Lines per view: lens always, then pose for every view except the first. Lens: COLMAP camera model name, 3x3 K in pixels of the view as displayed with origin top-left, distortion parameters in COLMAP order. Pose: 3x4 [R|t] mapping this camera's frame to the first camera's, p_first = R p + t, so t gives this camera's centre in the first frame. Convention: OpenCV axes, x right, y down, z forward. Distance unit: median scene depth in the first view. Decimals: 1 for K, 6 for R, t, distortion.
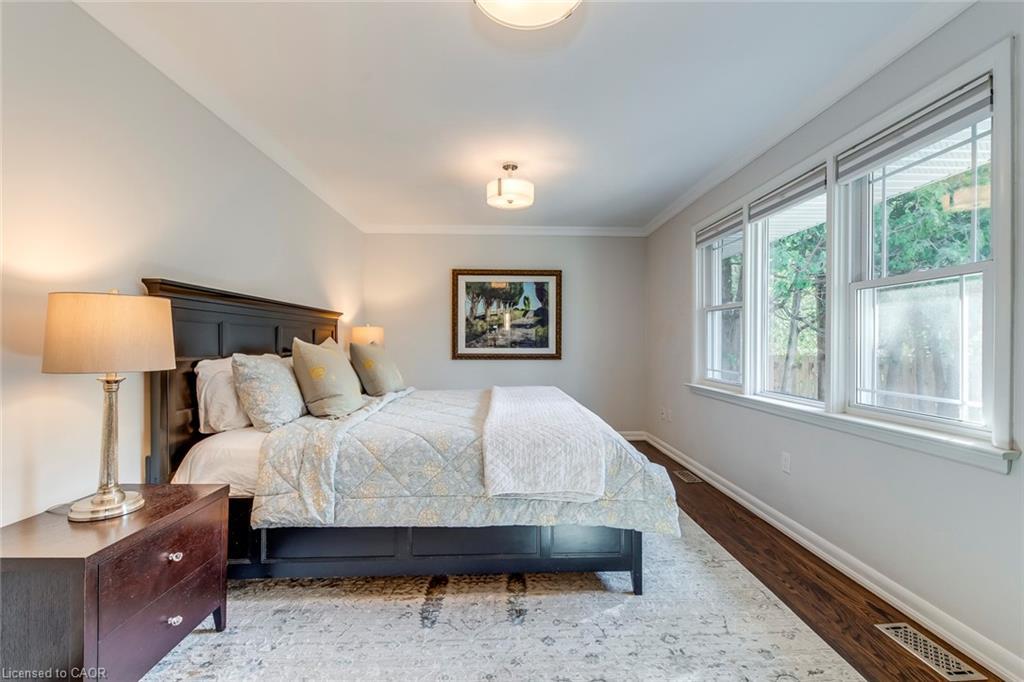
lens RADIAL K [[407.0, 0, 505.1], [0, 407.0, 340.7], [0, 0, 1]] dist [0.003473, -0.003371]
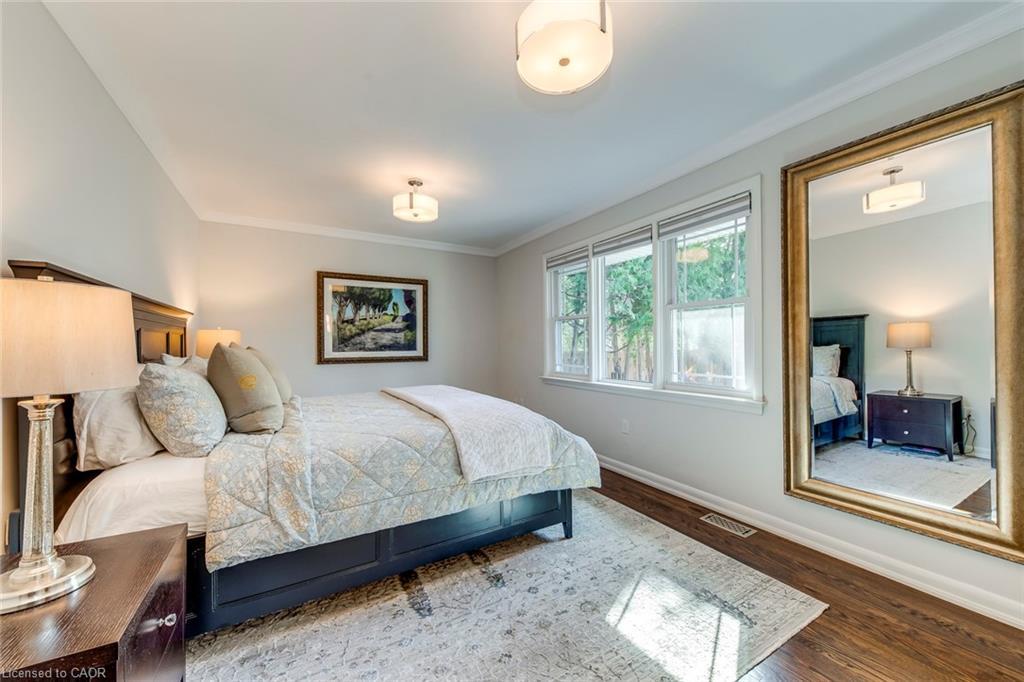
lens RADIAL K [[376.5, 0, 485.6], [0, 376.5, 341.7], [0, 0, 1]] dist [-0.000223, -0.001165]
pose [[0.886509, -0.005060, 0.462684, -0.424372], [0.007712, 0.999963, -0.003842, -0.002240], [-0.462648, 0.006974, 0.886515, 0.049794]]
